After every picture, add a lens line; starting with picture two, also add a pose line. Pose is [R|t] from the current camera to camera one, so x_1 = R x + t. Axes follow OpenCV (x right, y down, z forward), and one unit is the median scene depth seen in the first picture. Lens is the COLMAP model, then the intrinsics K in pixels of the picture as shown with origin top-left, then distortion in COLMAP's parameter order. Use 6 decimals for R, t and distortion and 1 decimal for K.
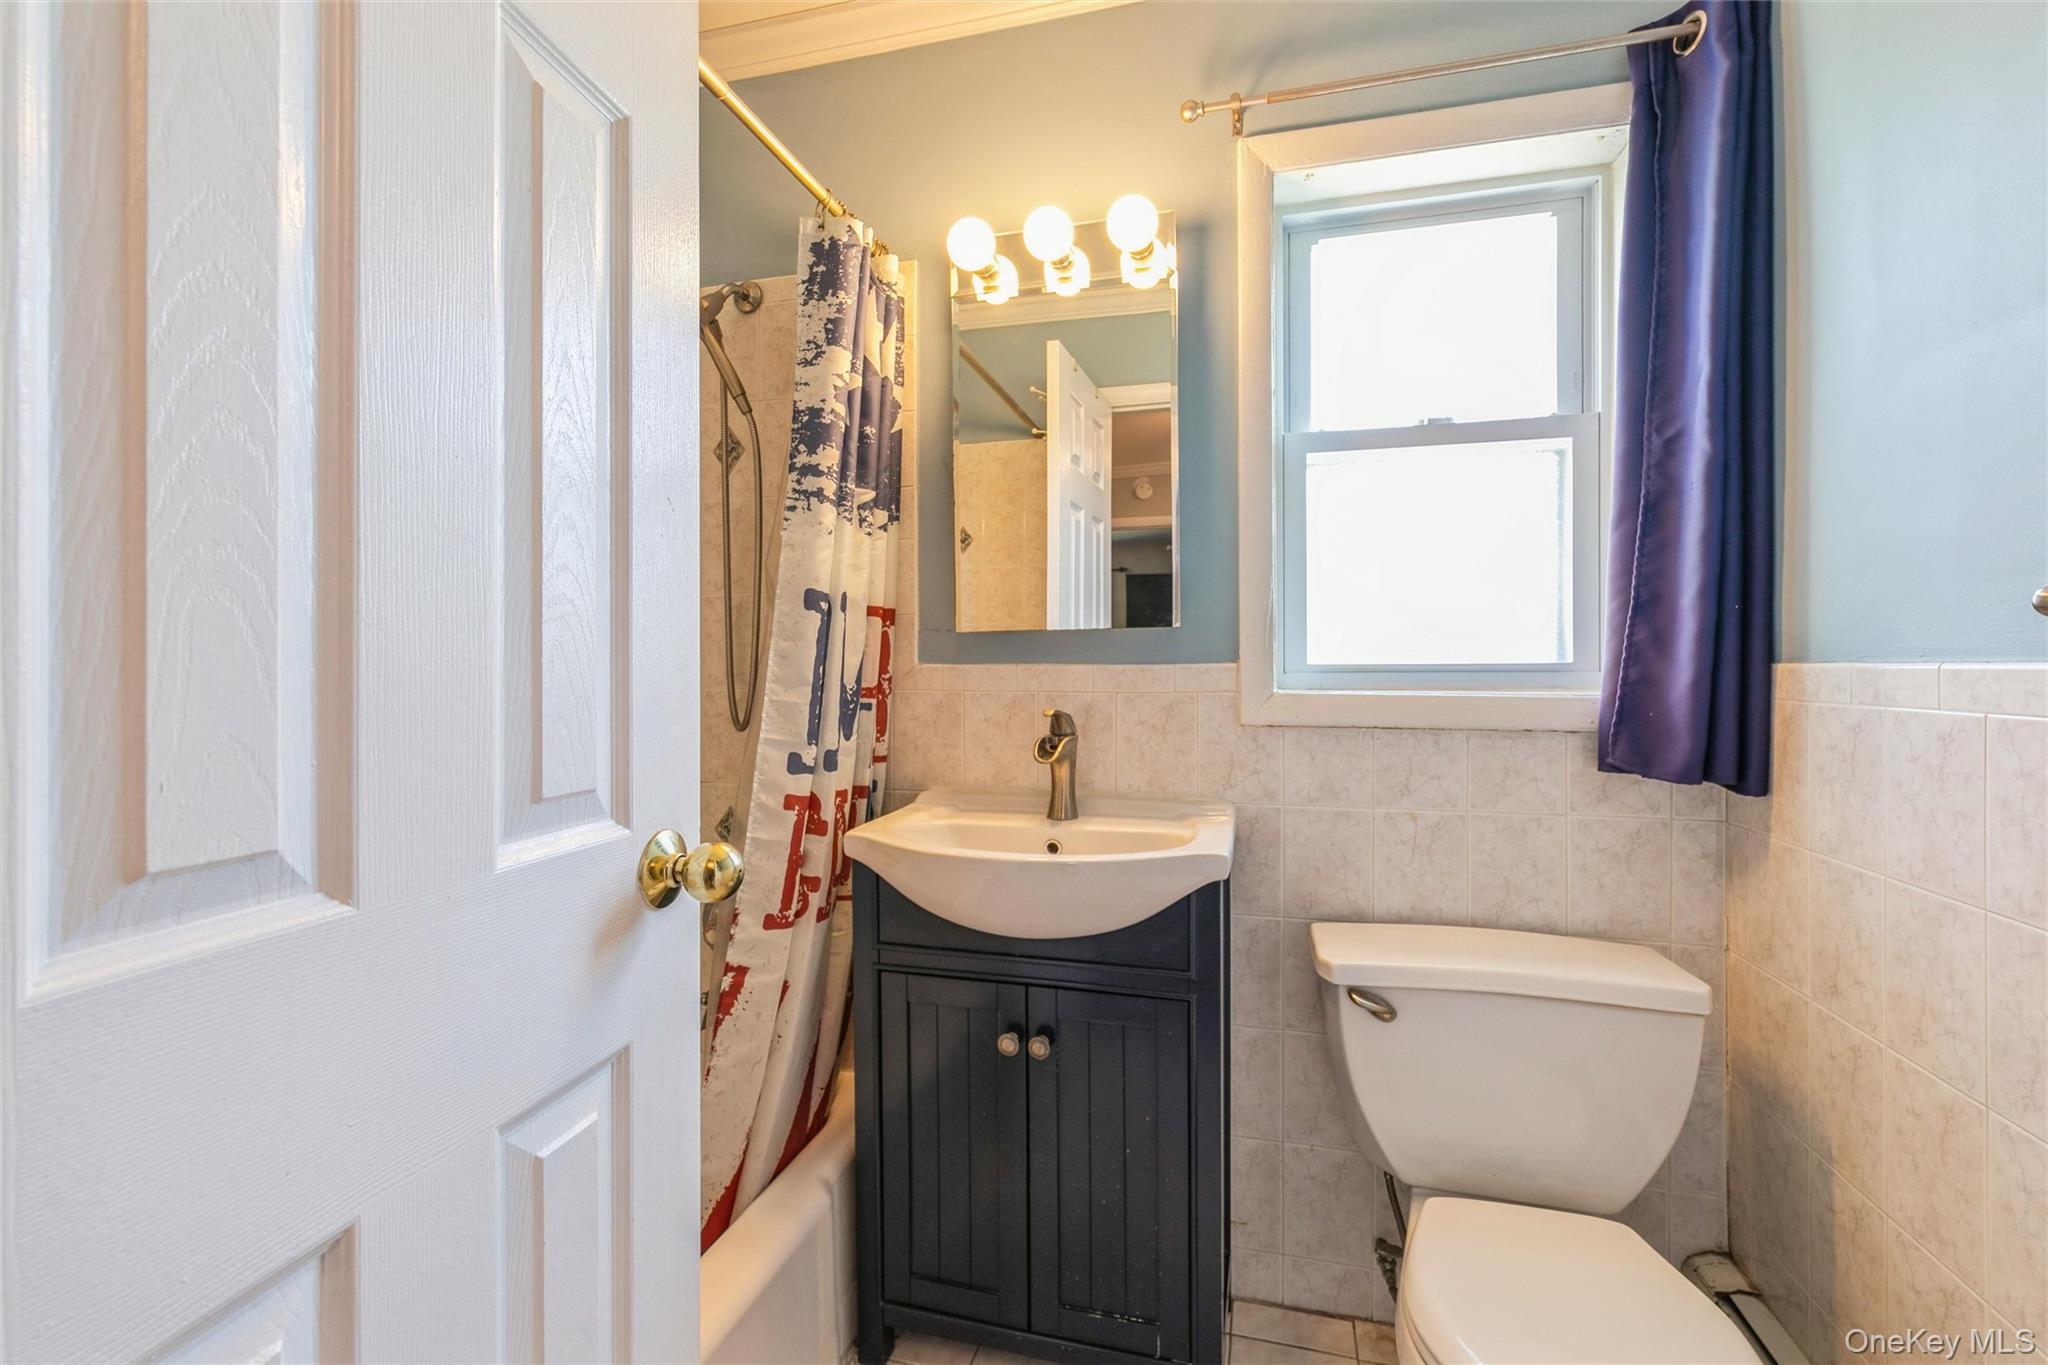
lens RADIAL K [[845.3, 0, 1027.2], [0, 845.3, 685.7], [0, 0, 1]] dist [-0.009080, -0.000872]
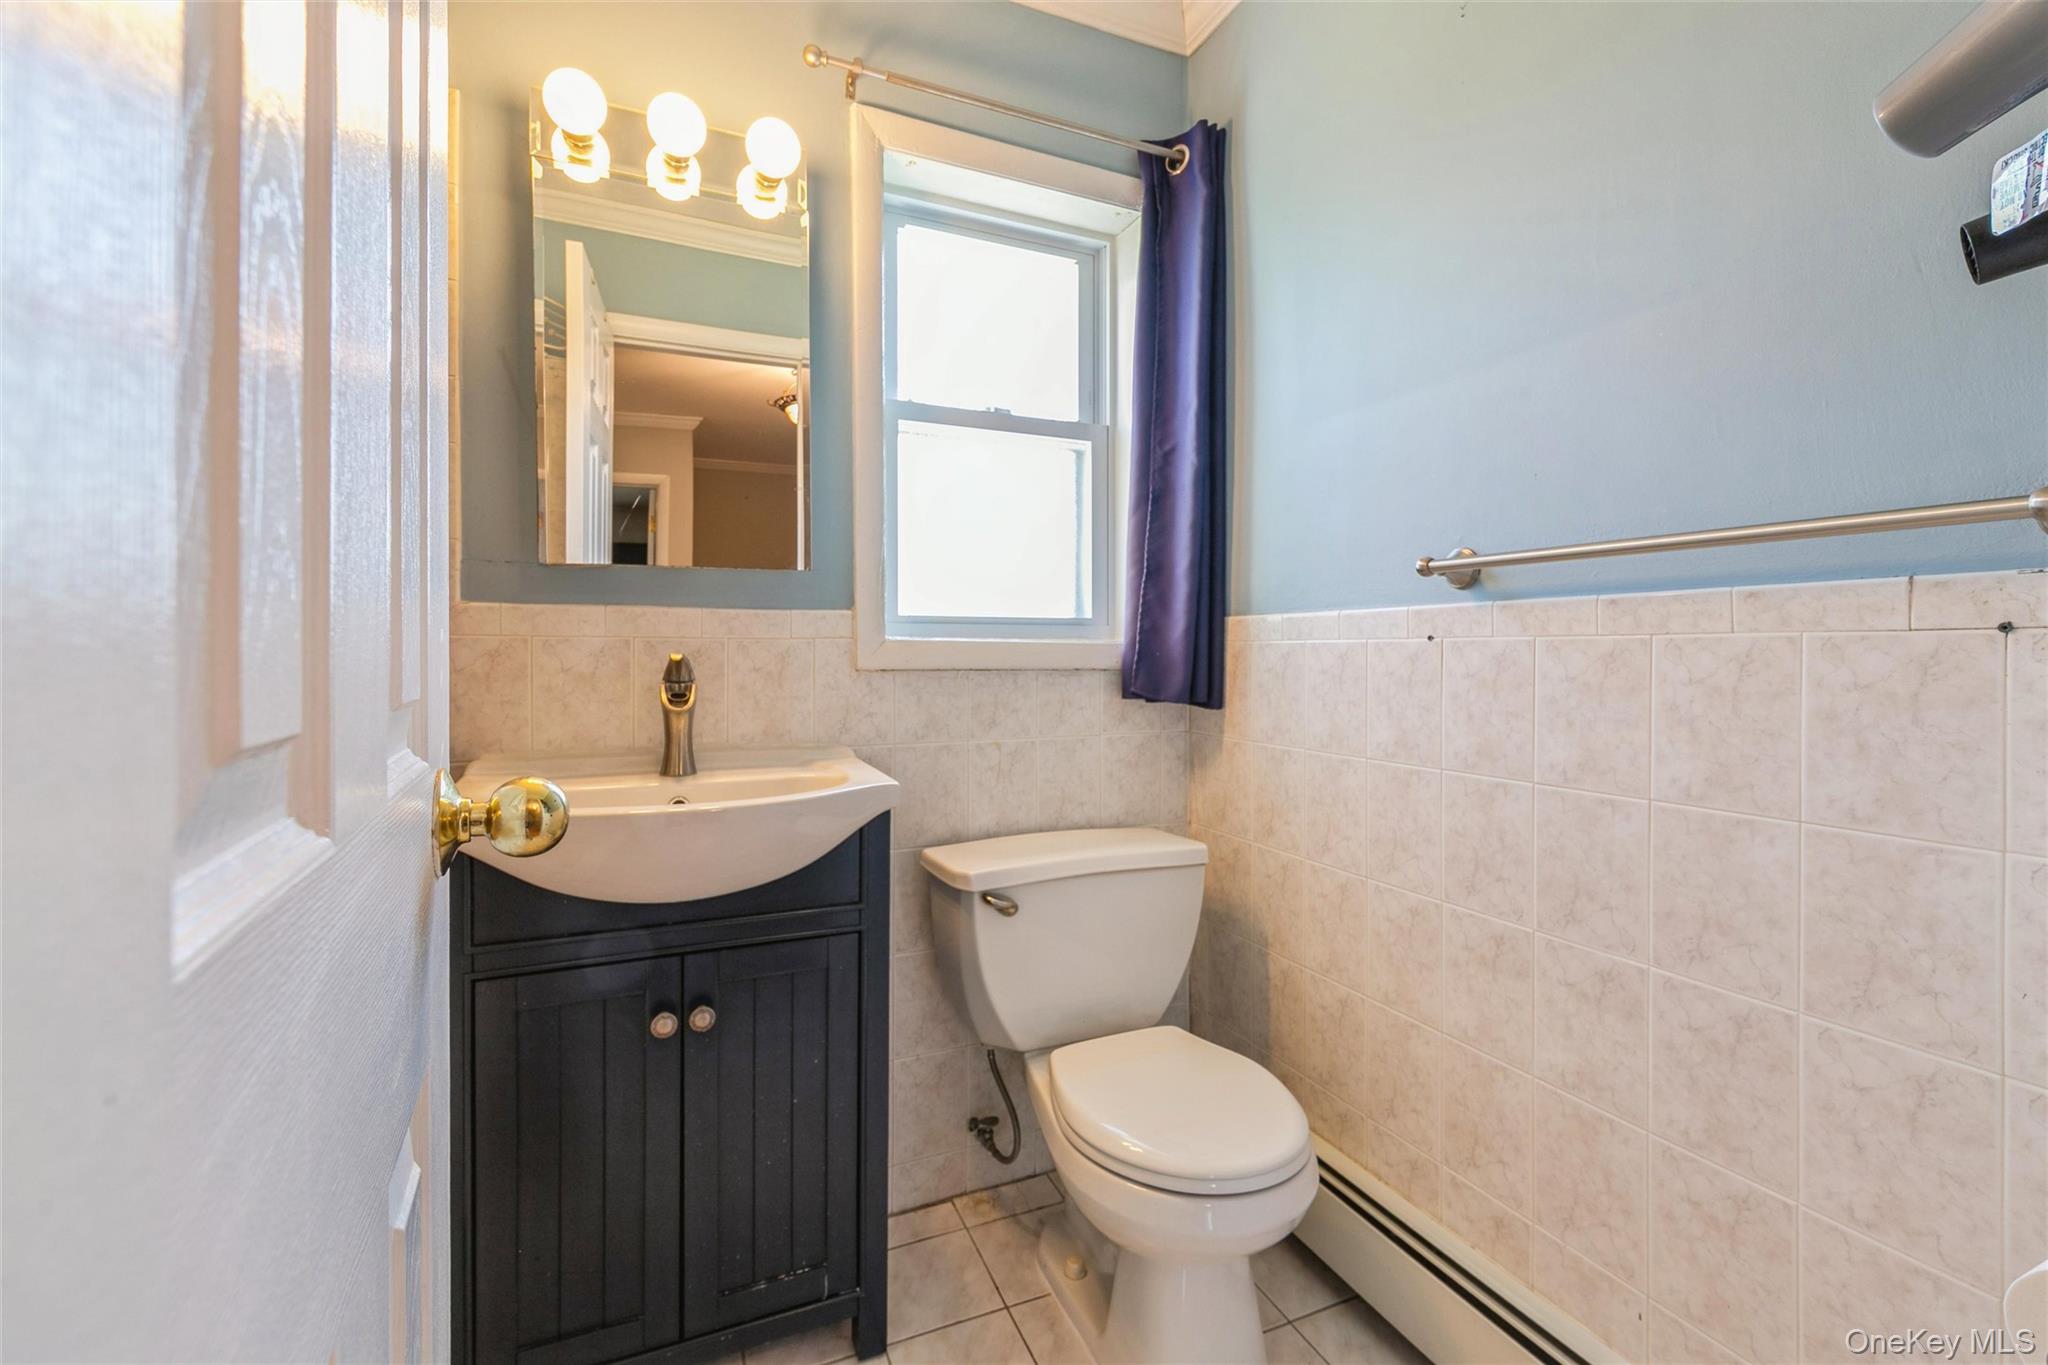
lens RADIAL K [[845.3, 0, 1028.1], [0, 845.3, 668.8], [0, 0, 1]] dist [-0.009080, -0.000872]
pose [[0.781213, -0.010950, 0.624169, -0.254151], [0.008793, 0.999940, 0.006536, 0.044493], [-0.624203, 0.000383, 0.781262, 0.063873]]
